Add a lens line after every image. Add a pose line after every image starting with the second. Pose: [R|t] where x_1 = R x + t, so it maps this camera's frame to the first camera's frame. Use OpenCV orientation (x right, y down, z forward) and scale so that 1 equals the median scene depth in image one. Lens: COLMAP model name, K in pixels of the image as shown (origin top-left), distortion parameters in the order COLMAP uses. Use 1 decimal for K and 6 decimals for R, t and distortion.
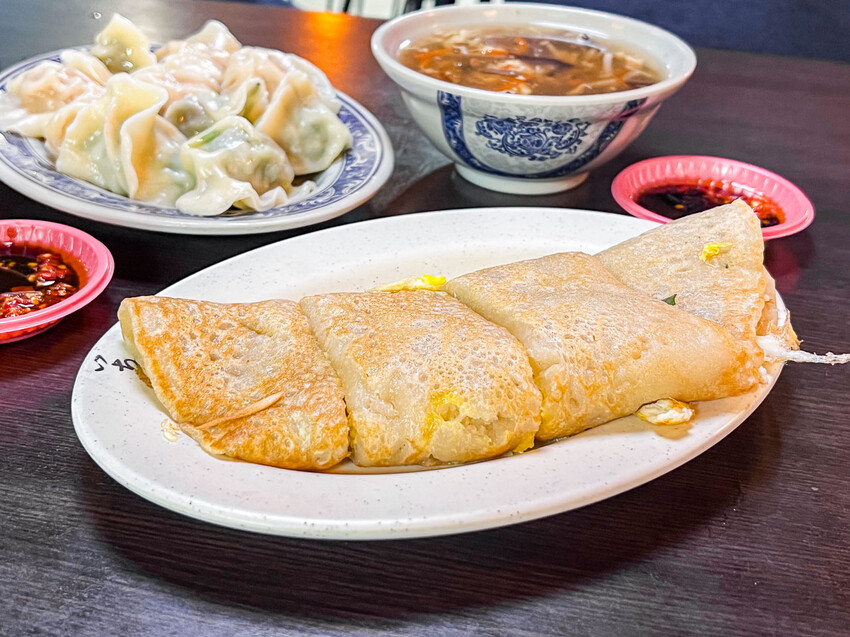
lens RADIAL K [[1102.7, 0, 425.0], [0, 1102.7, 318.5], [0, 0, 1]] dist [0.031231, 0.023423]
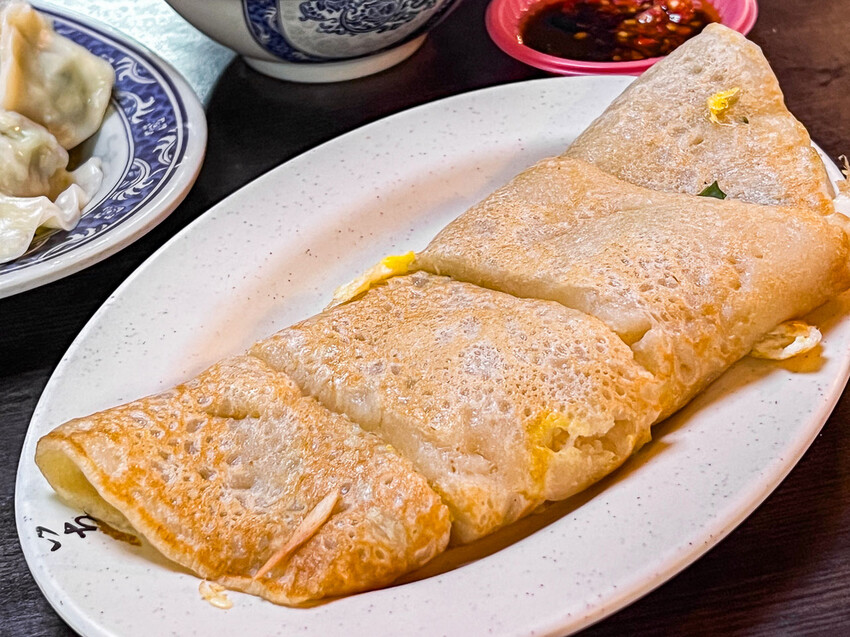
lens RADIAL K [[1669.2, 0, 425.0], [0, 1669.2, 318.5], [0, 0, 1]] dist [0.029076, 0.217389]
pose [[0.917175, -0.325174, 0.230330, -0.195739], [0.300212, 0.943953, 0.137203, -0.116527], [-0.262035, -0.056691, 0.963392, -0.049093]]
